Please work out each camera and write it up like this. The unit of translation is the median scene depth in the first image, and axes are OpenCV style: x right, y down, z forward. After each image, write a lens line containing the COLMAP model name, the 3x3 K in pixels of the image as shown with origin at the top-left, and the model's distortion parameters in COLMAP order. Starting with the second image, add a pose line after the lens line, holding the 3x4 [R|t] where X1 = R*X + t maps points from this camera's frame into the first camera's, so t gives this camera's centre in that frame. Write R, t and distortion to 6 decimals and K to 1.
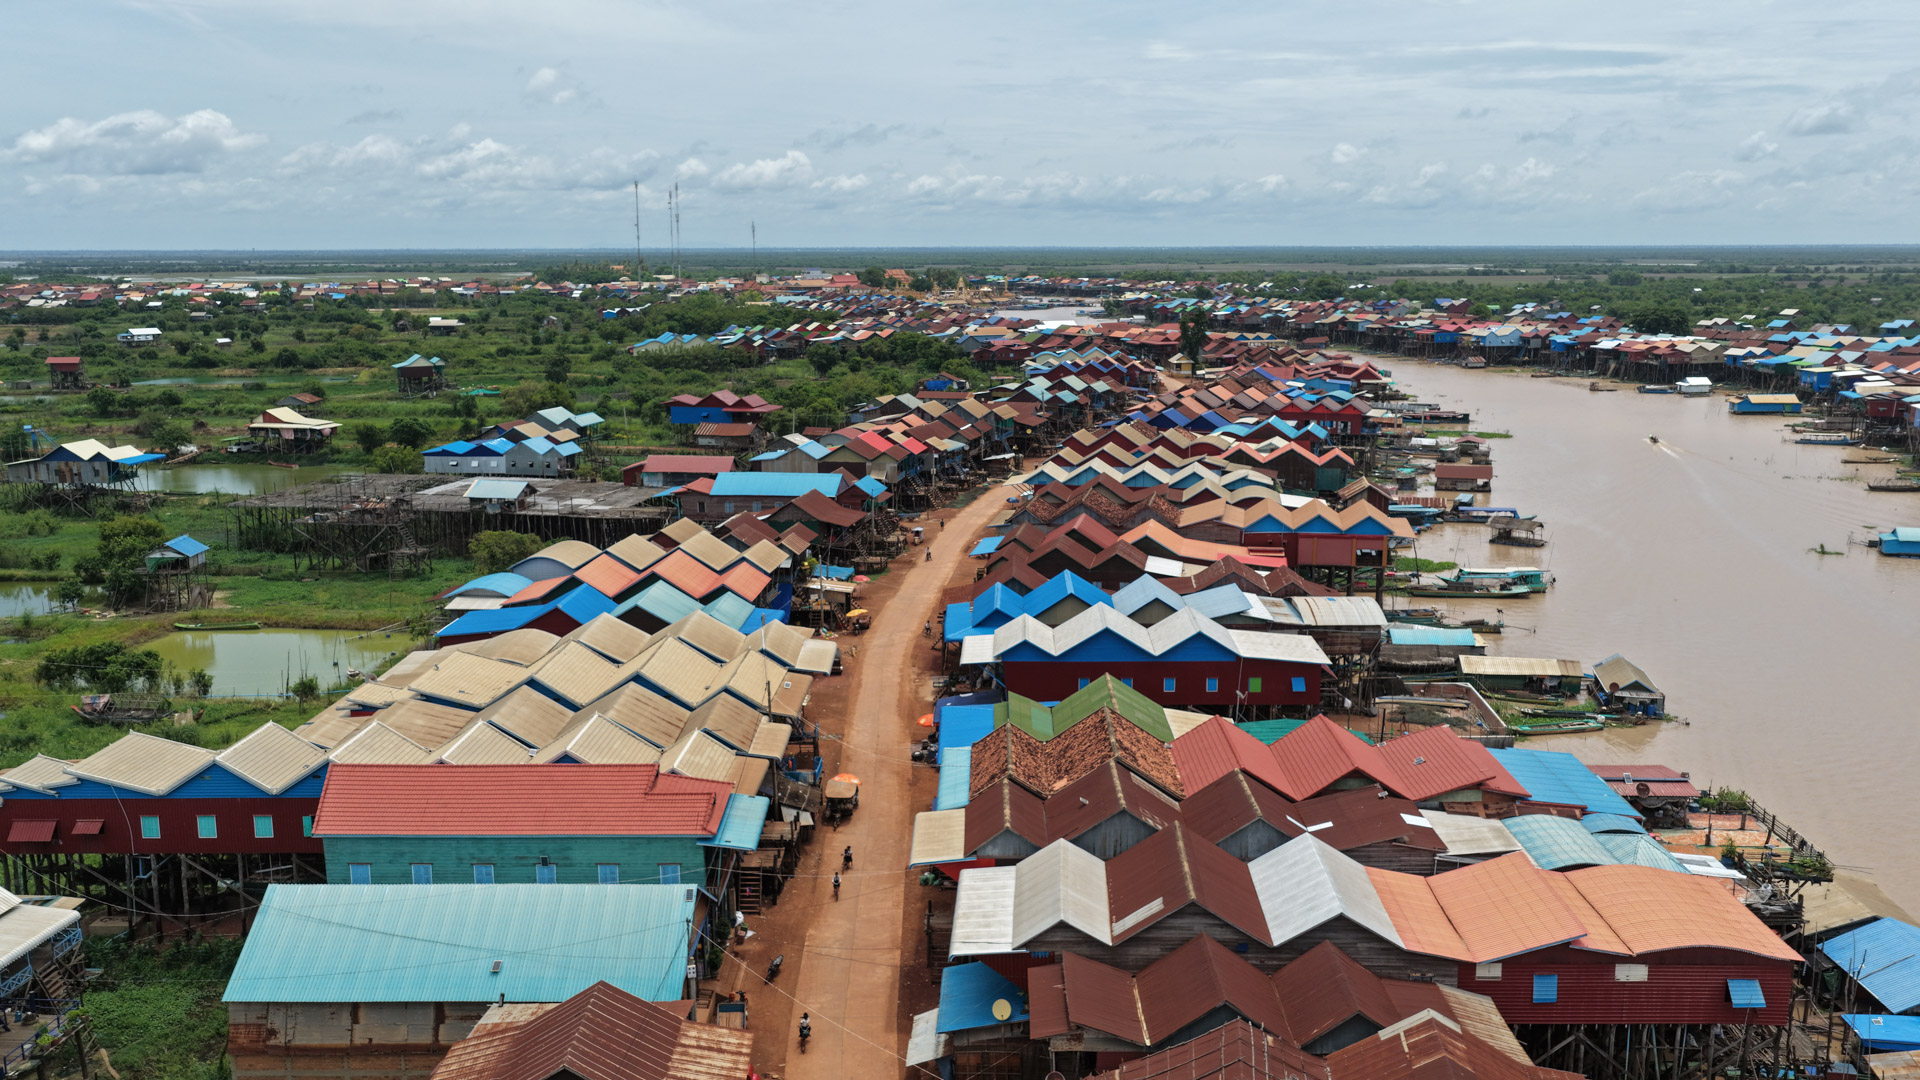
lens RADIAL K [[1617.5, 0, 952.3], [0, 1617.5, 544.7], [0, 0, 1]] dist [-0.011127, 0.033241]
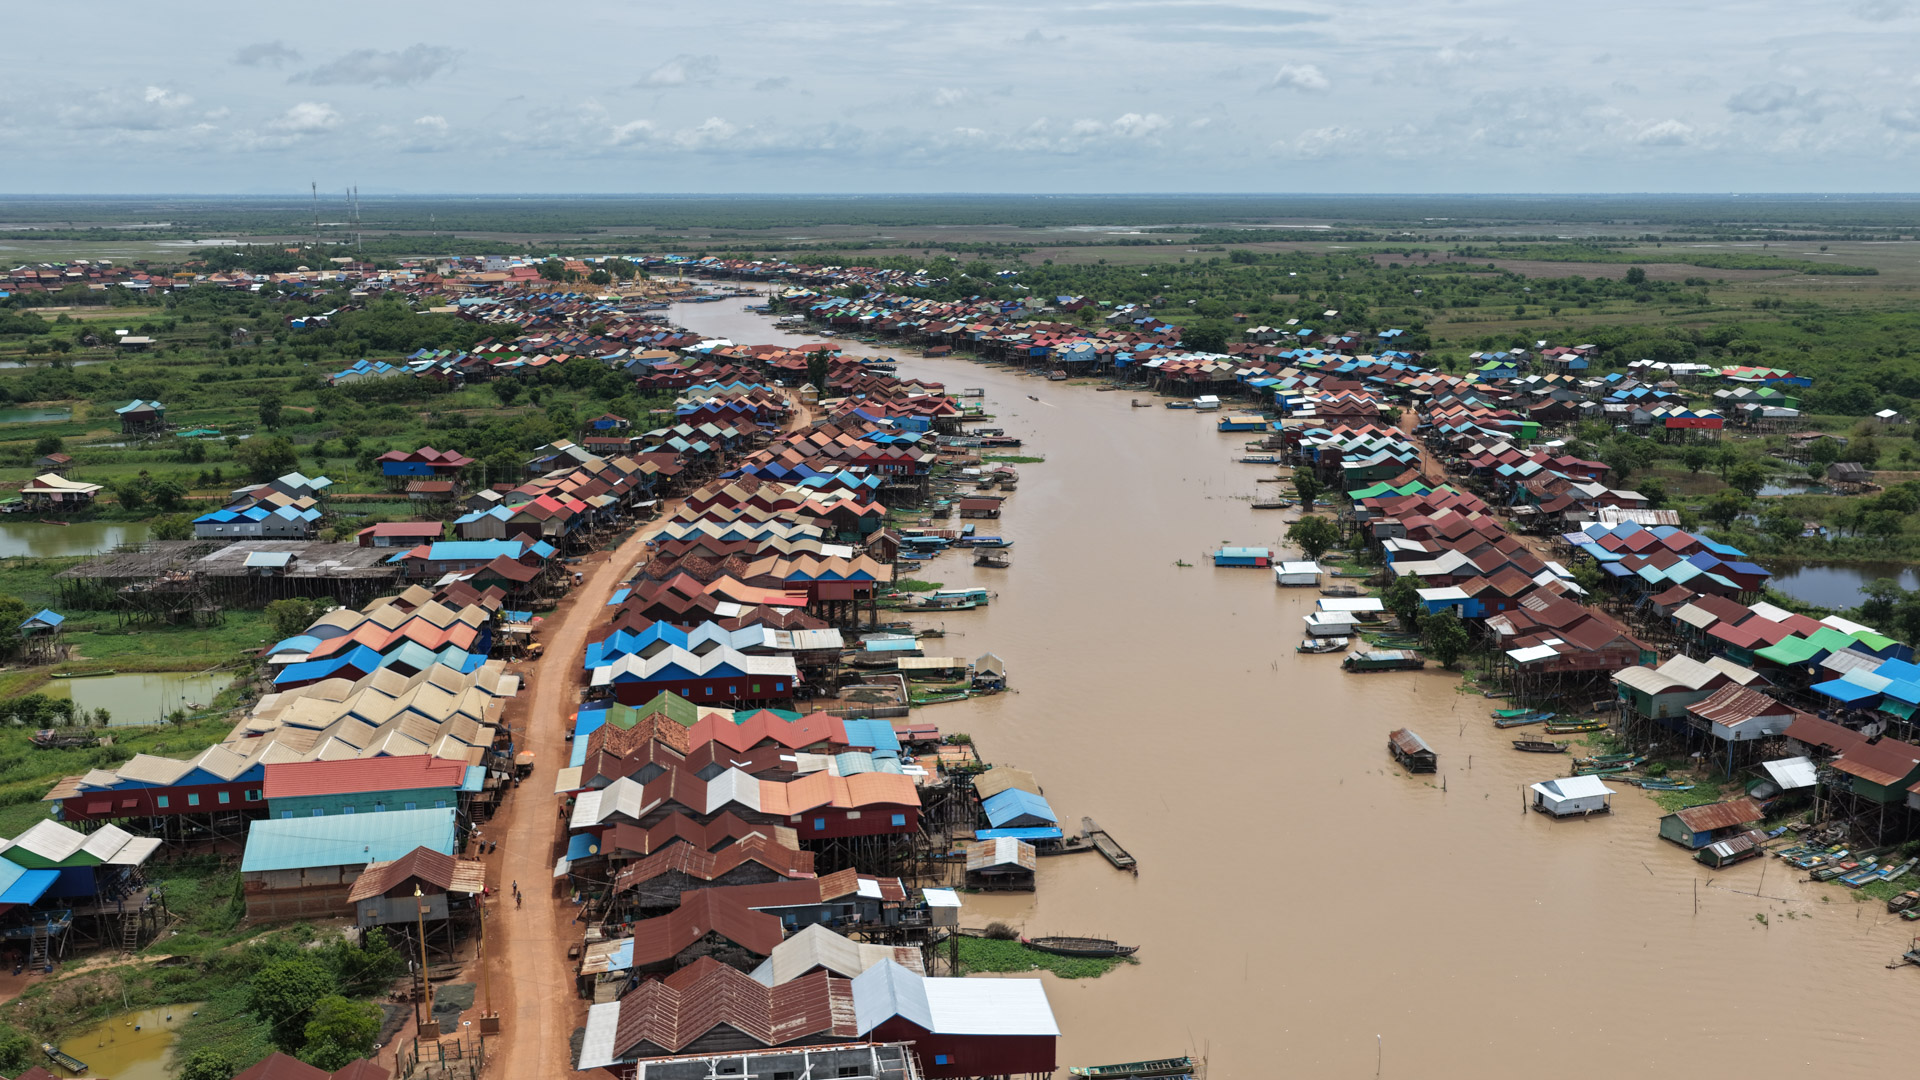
lens RADIAL K [[1617.5, 0, 964.2], [0, 1617.5, 533.3], [0, 0, 1]] dist [-0.011127, 0.033241]
pose [[0.981232, -0.036547, 0.189335, 0.058597], [0.031724, 0.999092, 0.028443, -0.100206], [-0.190203, -0.021903, 0.981500, -0.630009]]
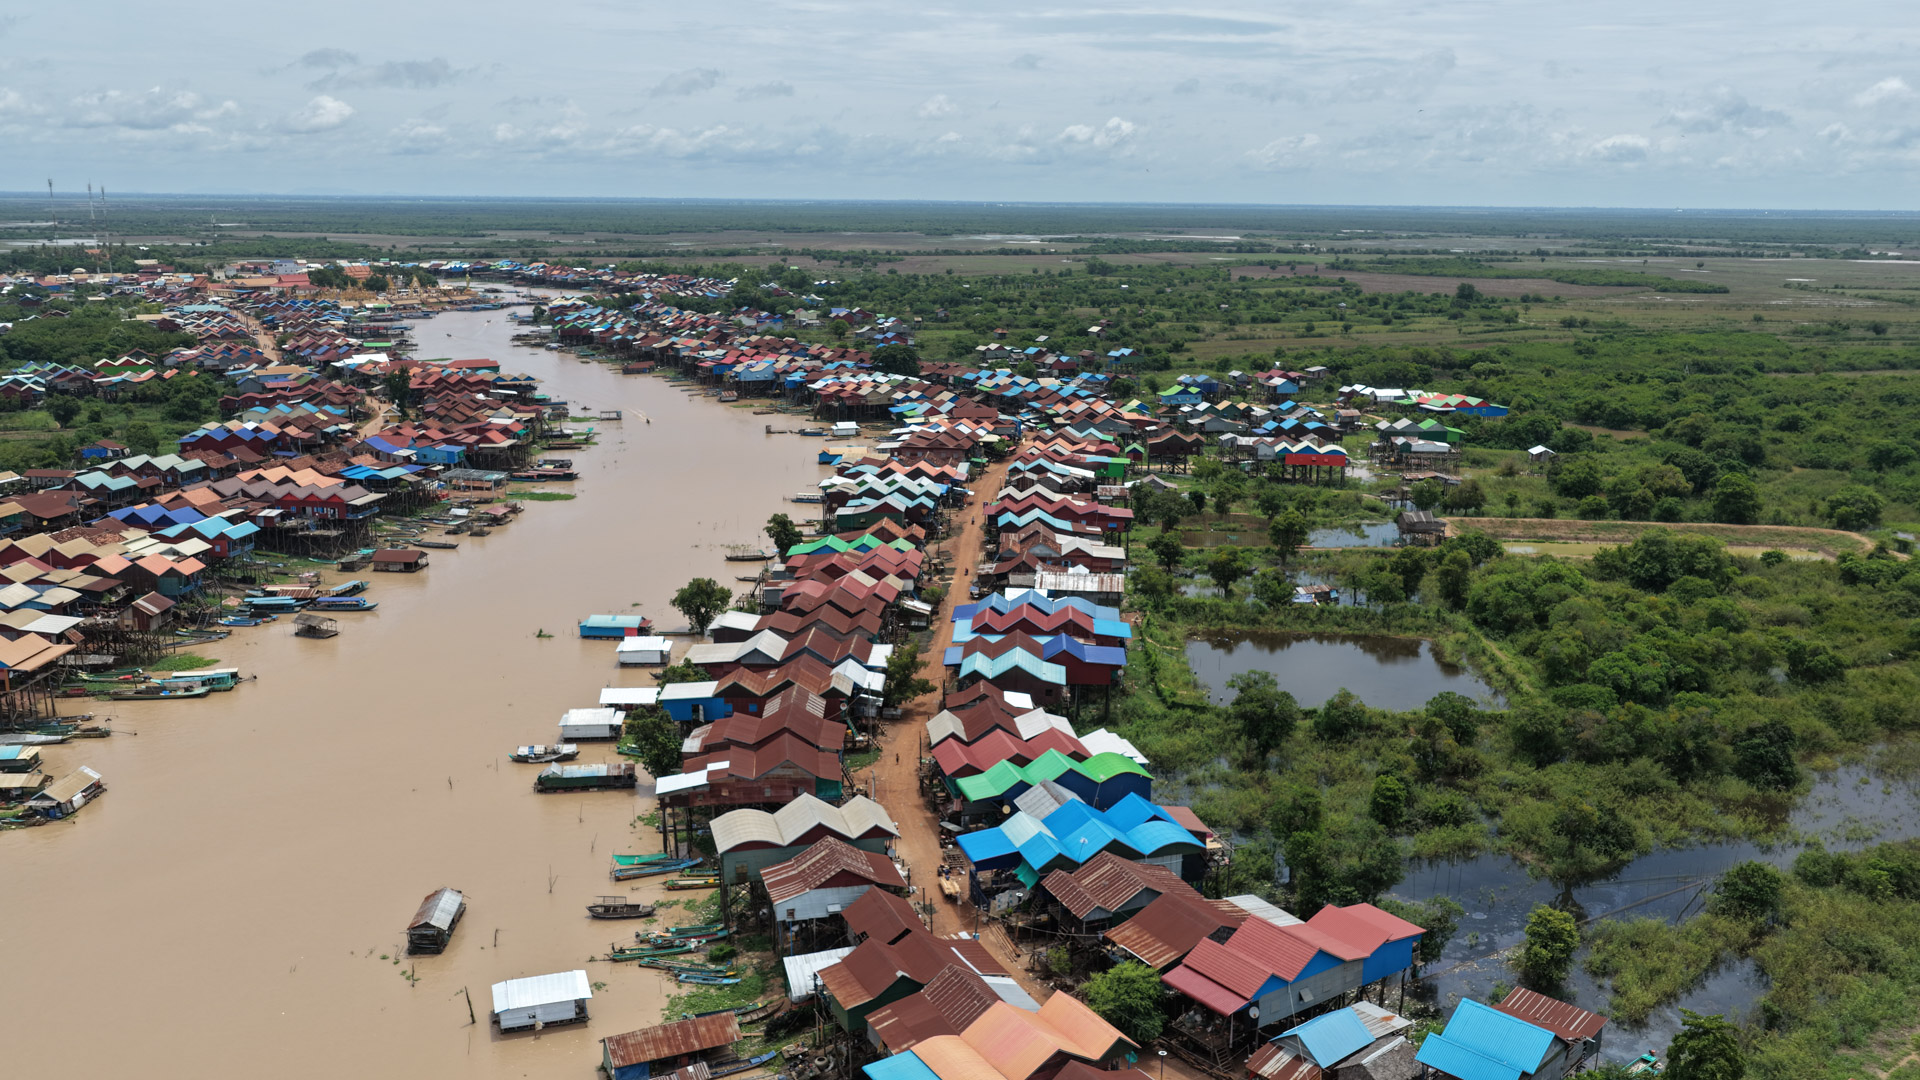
lens RADIAL K [[1617.5, 0, 957.0], [0, 1617.5, 540.9], [0, 0, 1]] dist [-0.011127, 0.033241]
pose [[0.976901, -0.031004, 0.211433, 0.785780], [0.025379, 0.999249, 0.029266, -0.134363], [-0.212181, -0.023224, 0.976954, -0.463233]]
